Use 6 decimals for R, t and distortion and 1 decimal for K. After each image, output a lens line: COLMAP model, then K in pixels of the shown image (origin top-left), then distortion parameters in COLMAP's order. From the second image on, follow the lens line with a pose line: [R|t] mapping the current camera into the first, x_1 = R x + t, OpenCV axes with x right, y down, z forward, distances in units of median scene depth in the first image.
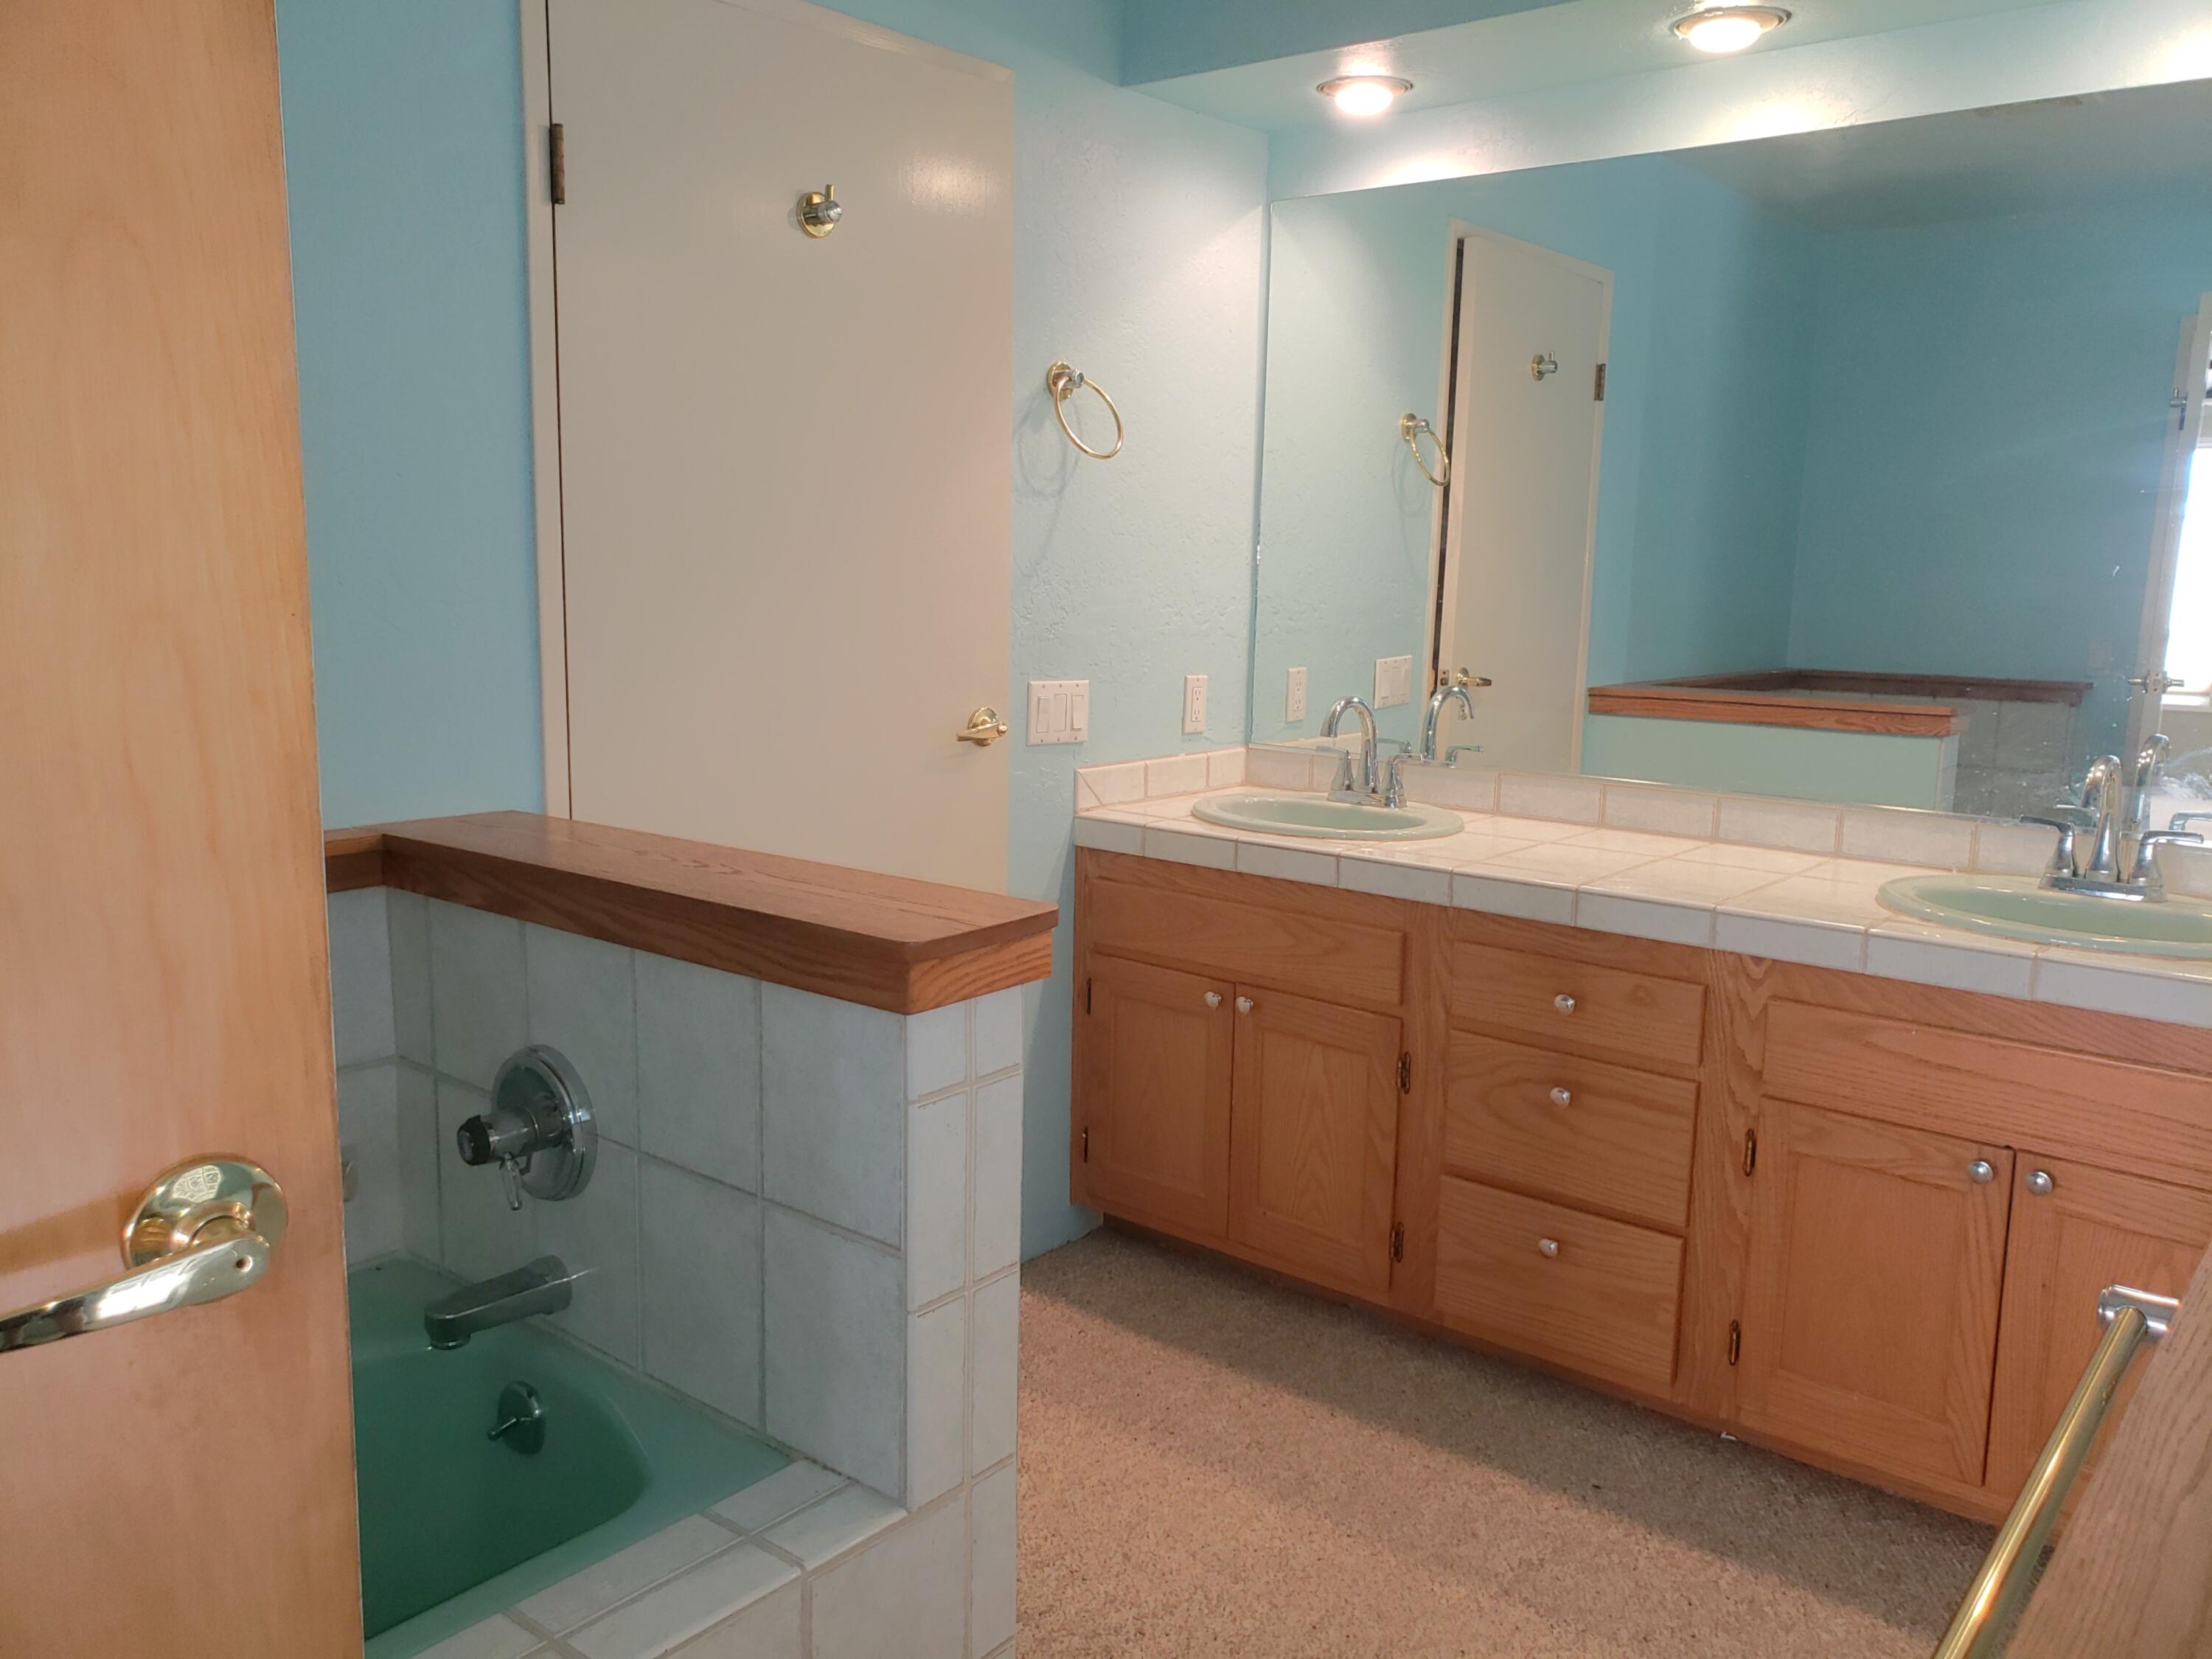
lens RADIAL K [[1735.7, 0, 1106.0], [0, 1735.7, 829.5], [0, 0, 1]] dist [0.027945, -0.003991]
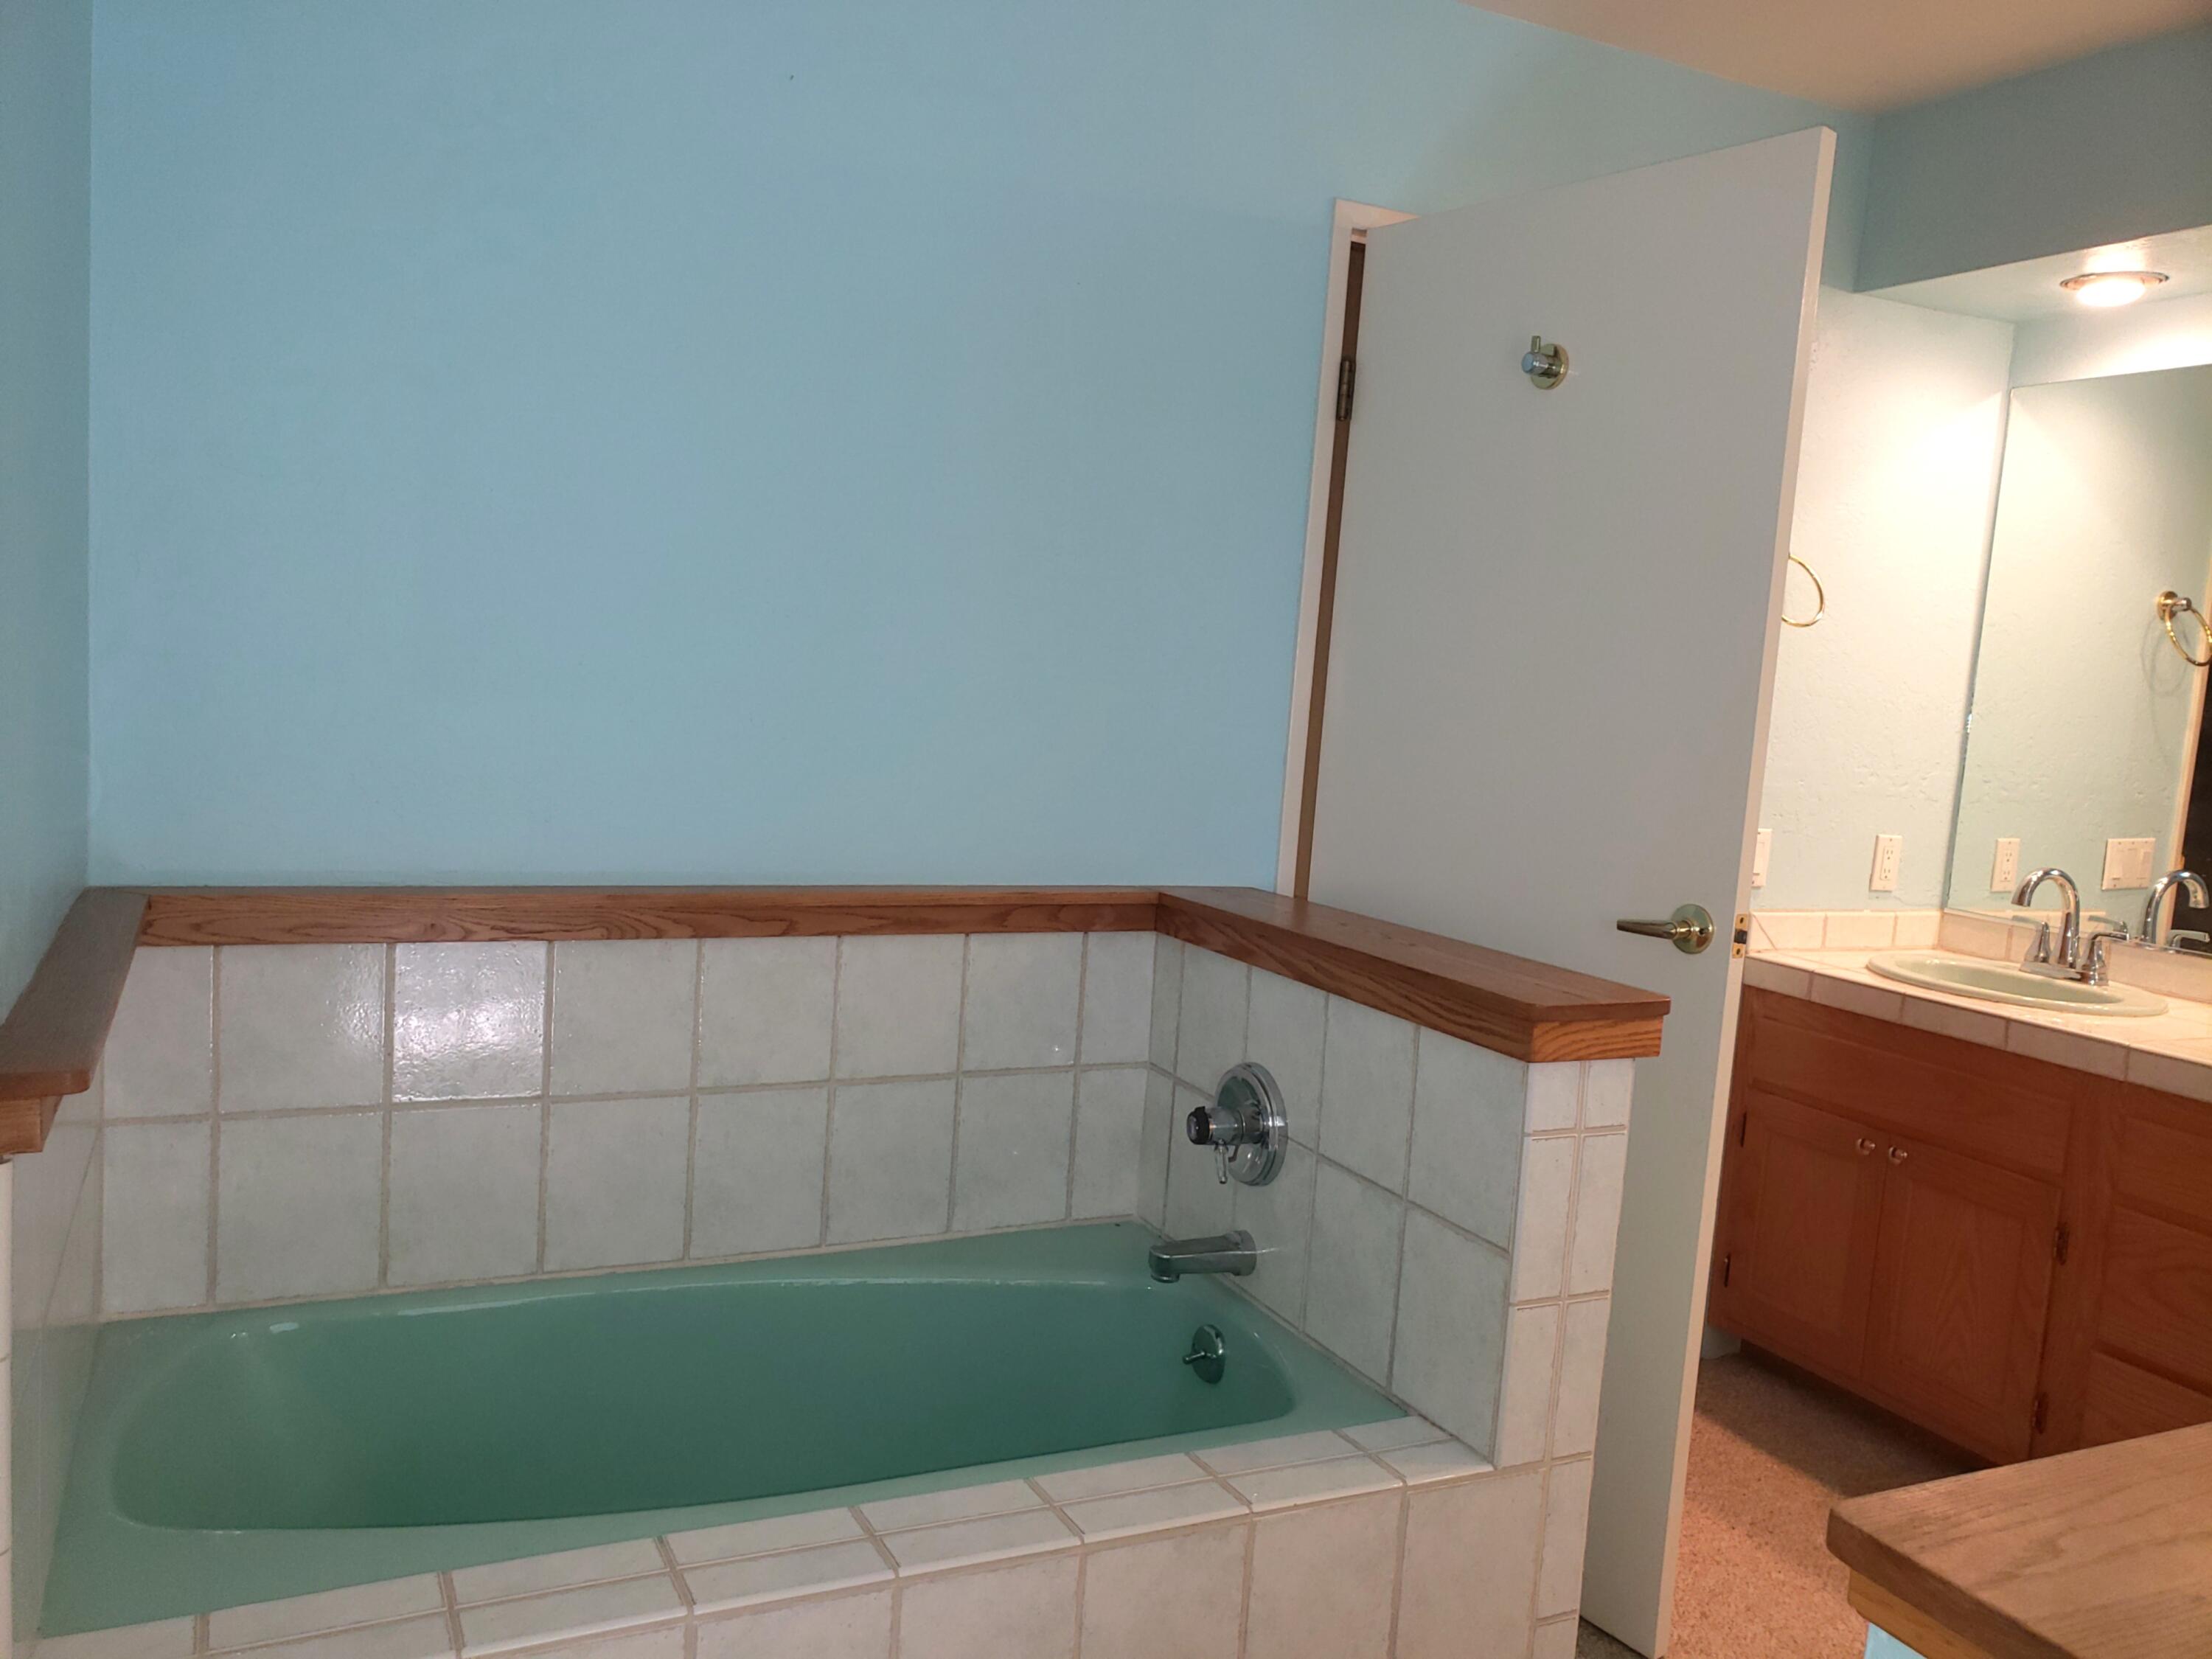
lens RADIAL K [[1687.2, 0, 1106.0], [0, 1687.2, 829.5], [0, 0, 1]] dist [-0.006036, 0.011867]
pose [[0.911003, 0.083391, -0.403881, 0.066062], [-0.114726, 0.991930, -0.053970, 0.029998], [0.396121, 0.095503, 0.913218, -0.201461]]
